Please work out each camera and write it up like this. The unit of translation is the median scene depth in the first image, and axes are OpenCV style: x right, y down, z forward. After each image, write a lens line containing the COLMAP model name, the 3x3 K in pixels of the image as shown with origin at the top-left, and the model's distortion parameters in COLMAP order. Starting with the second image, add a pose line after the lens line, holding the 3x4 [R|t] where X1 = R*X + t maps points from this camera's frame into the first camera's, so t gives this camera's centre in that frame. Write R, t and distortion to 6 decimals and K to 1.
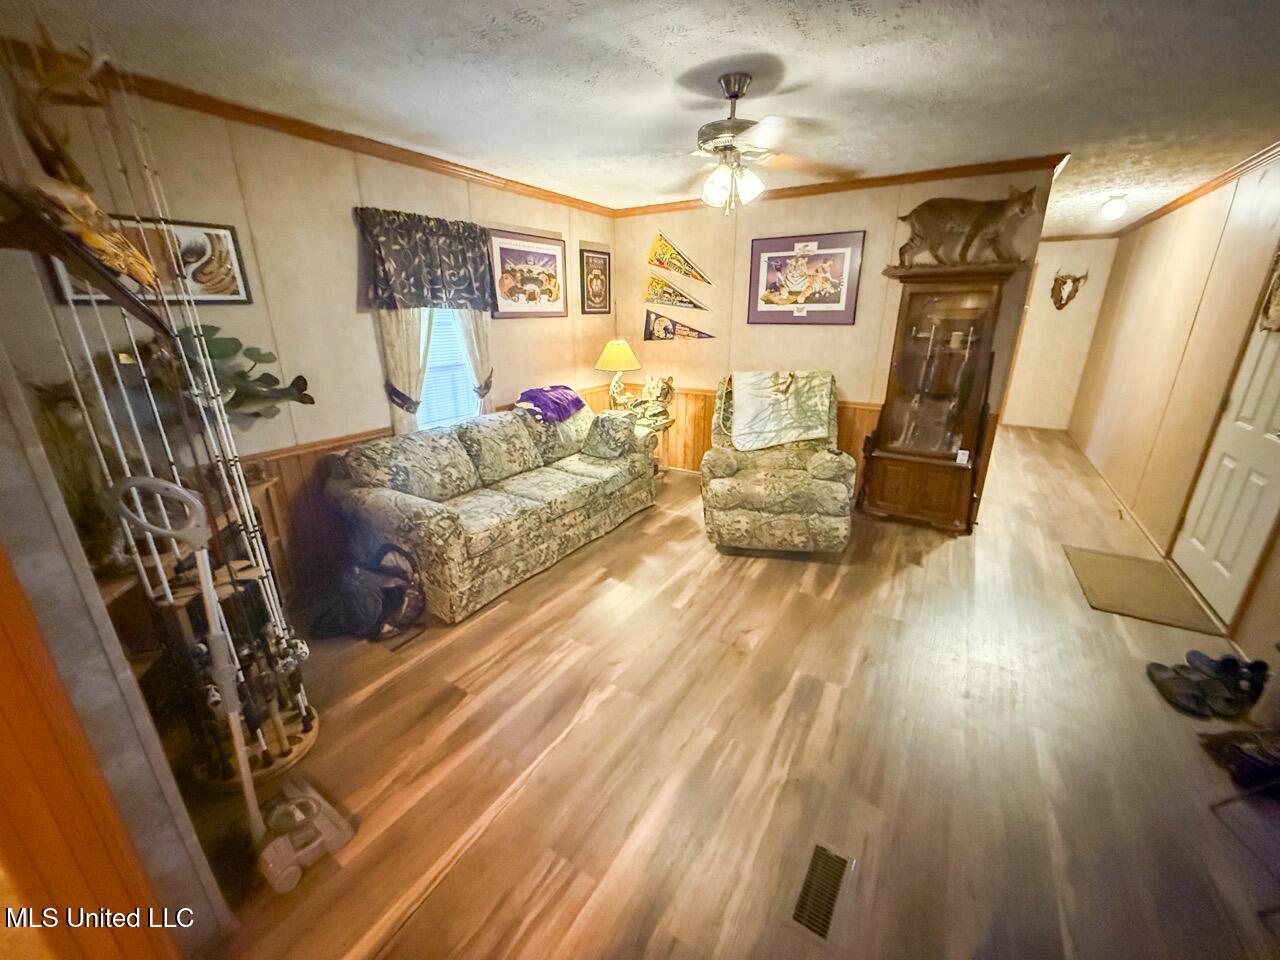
lens RADIAL K [[510.8, 0, 637.2], [0, 510.8, 480.3], [0, 0, 1]] dist [-0.002337, -0.000226]
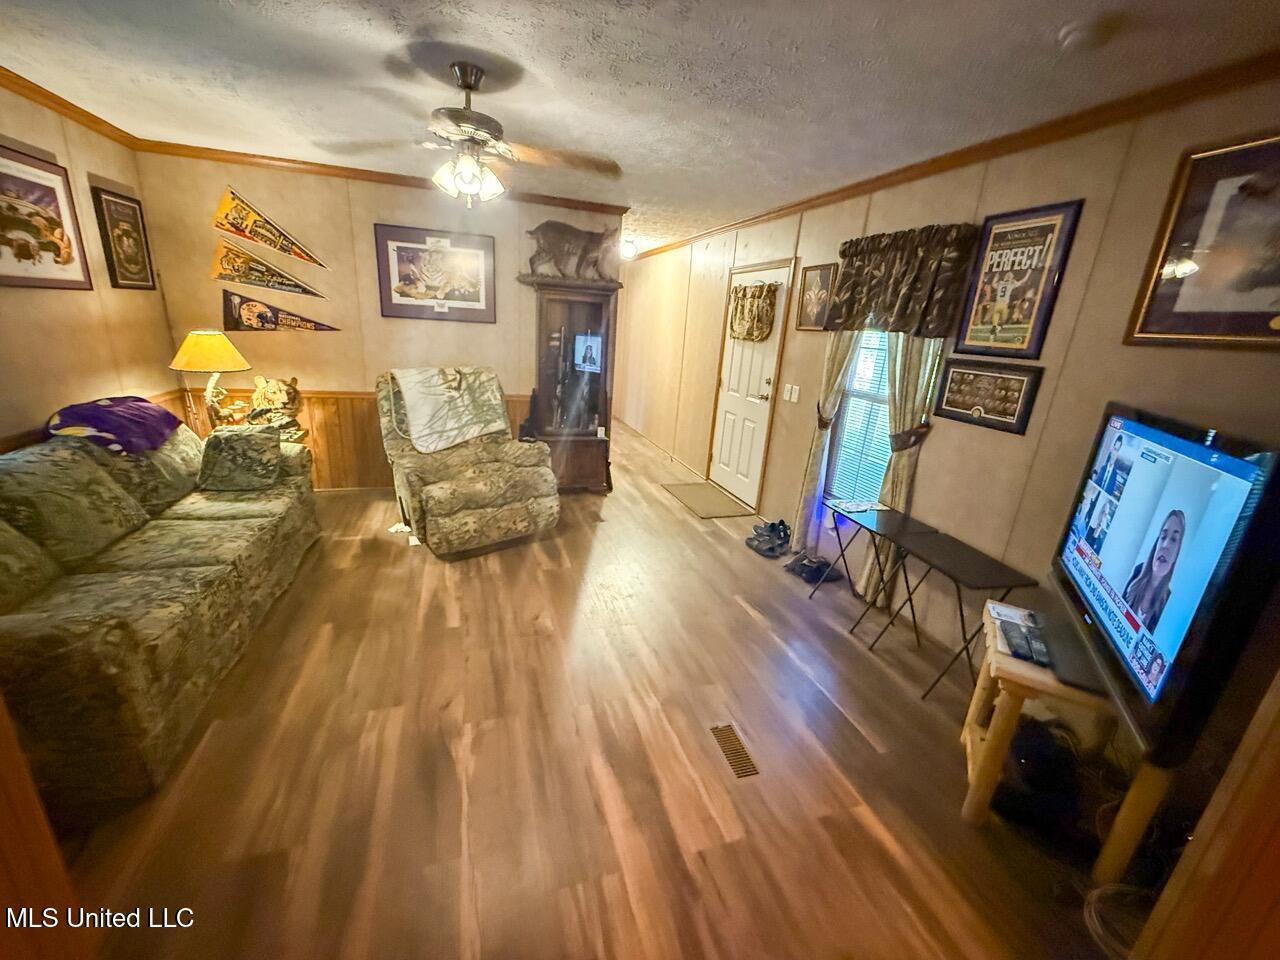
lens RADIAL K [[510.8, 0, 637.9], [0, 510.8, 479.3], [0, 0, 1]] dist [-0.002337, -0.000226]
pose [[0.636484, -0.182518, 0.749383, -0.267971], [0.176948, 0.980237, 0.088455, -0.025826], [-0.750718, 0.076301, 0.656202, 0.097251]]
